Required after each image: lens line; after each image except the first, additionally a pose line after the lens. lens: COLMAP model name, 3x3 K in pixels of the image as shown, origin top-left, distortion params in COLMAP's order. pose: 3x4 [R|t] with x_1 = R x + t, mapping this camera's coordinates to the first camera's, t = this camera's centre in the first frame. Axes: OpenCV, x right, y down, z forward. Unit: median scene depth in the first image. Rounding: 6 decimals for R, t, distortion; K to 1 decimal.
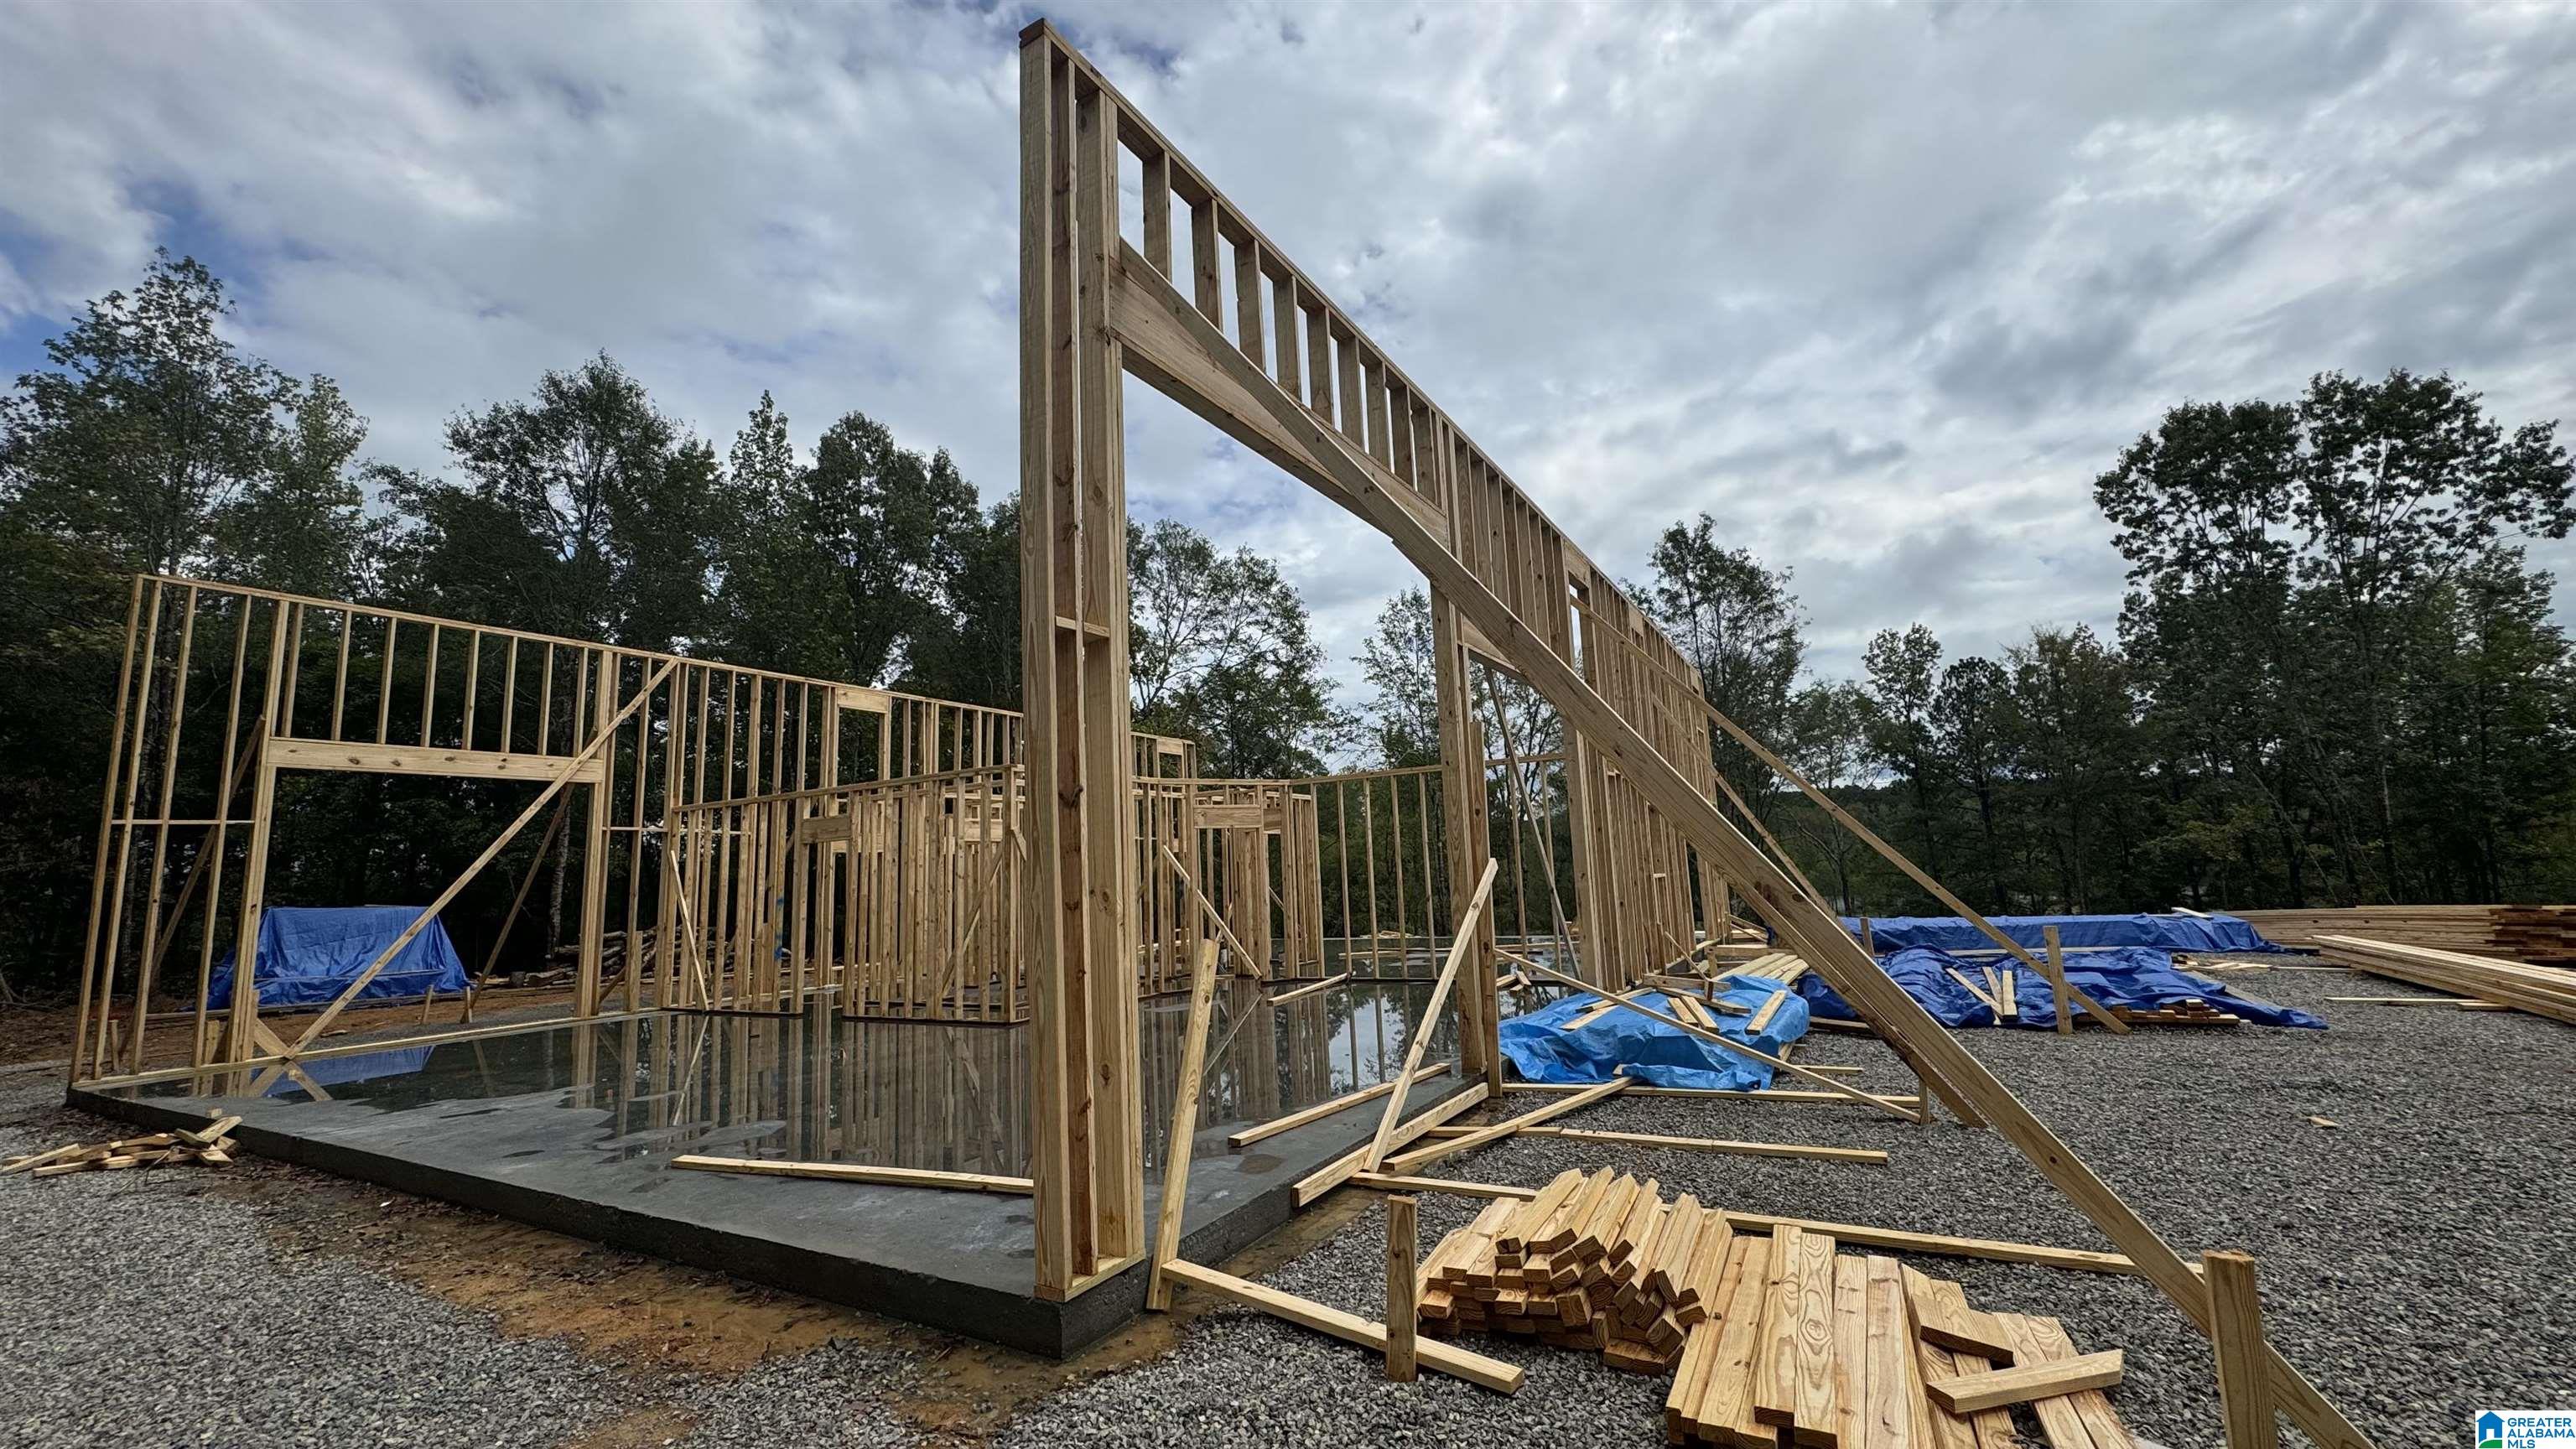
lens RADIAL K [[1042.7, 0, 1300.8], [0, 1042.7, 716.9], [0, 0, 1]] dist [-0.002850, 0.002111]
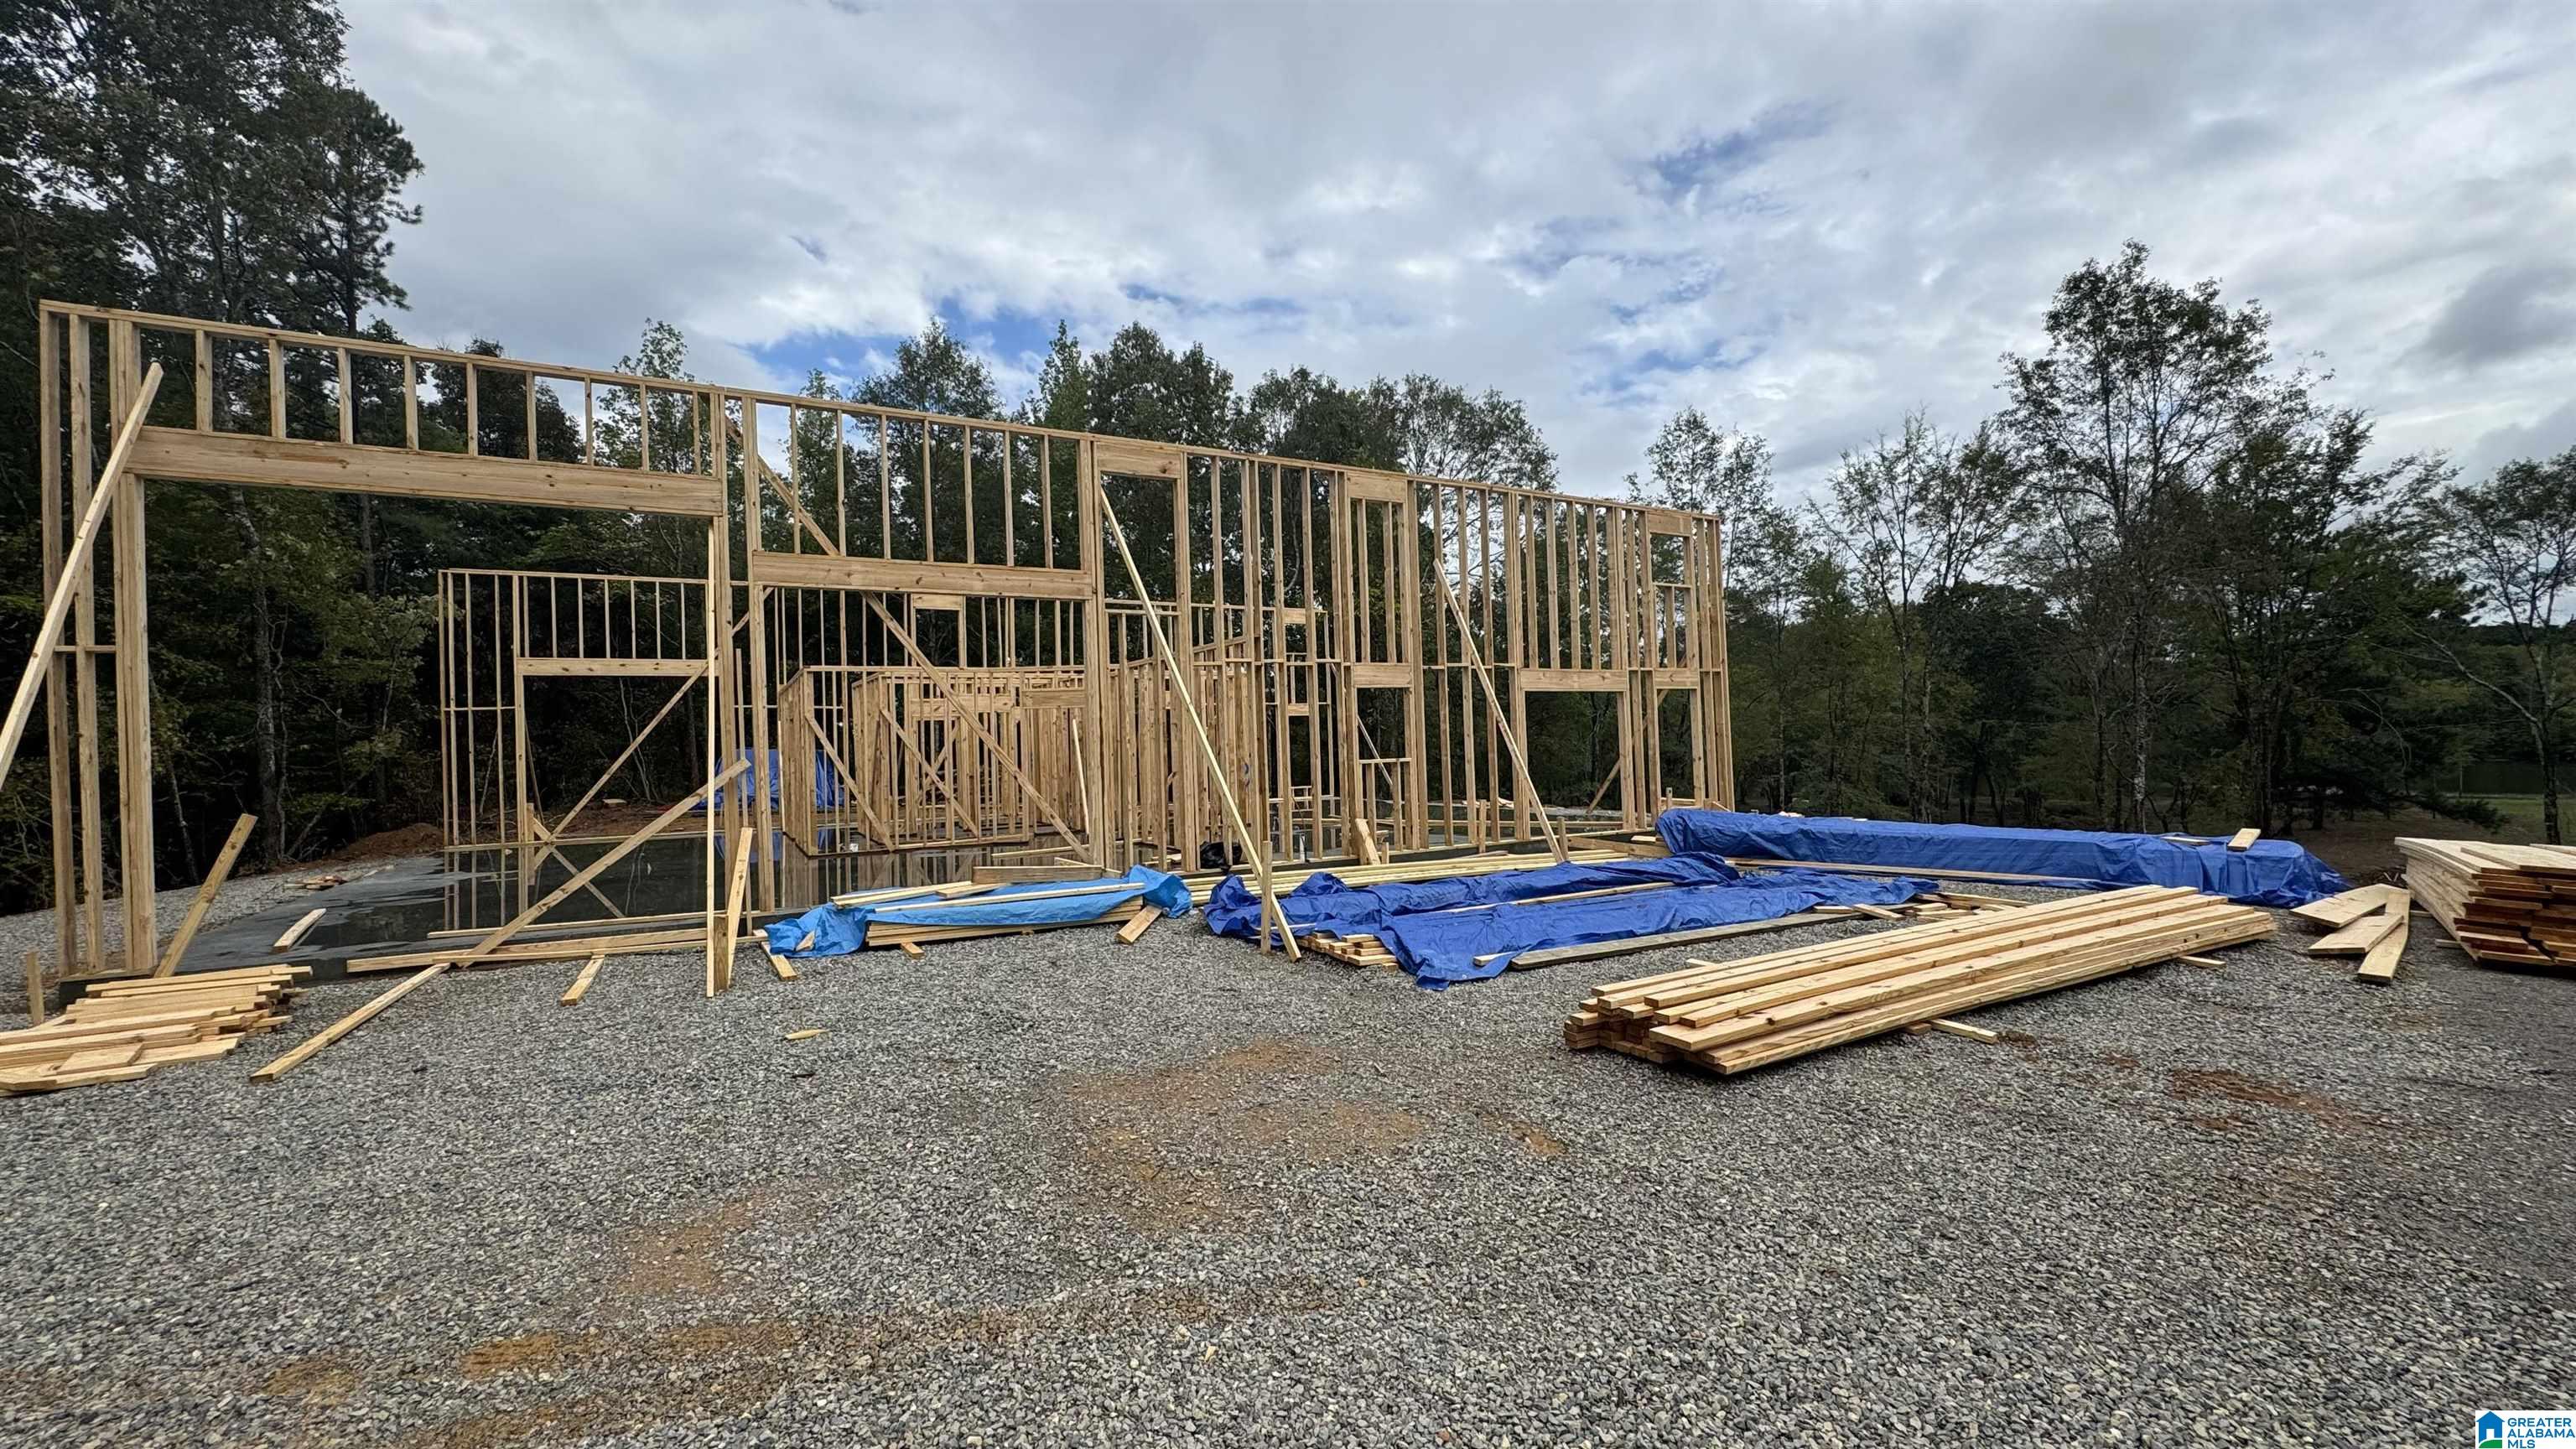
lens RADIAL K [[1042.7, 0, 1270.9], [0, 1042.7, 724.3], [0, 0, 1]] dist [-0.002850, 0.002111]
pose [[0.842692, 0.022020, -0.537946, 0.815368], [0.063803, 0.988038, 0.140391, -0.028402], [0.534603, -0.152629, 0.831207, 0.190182]]
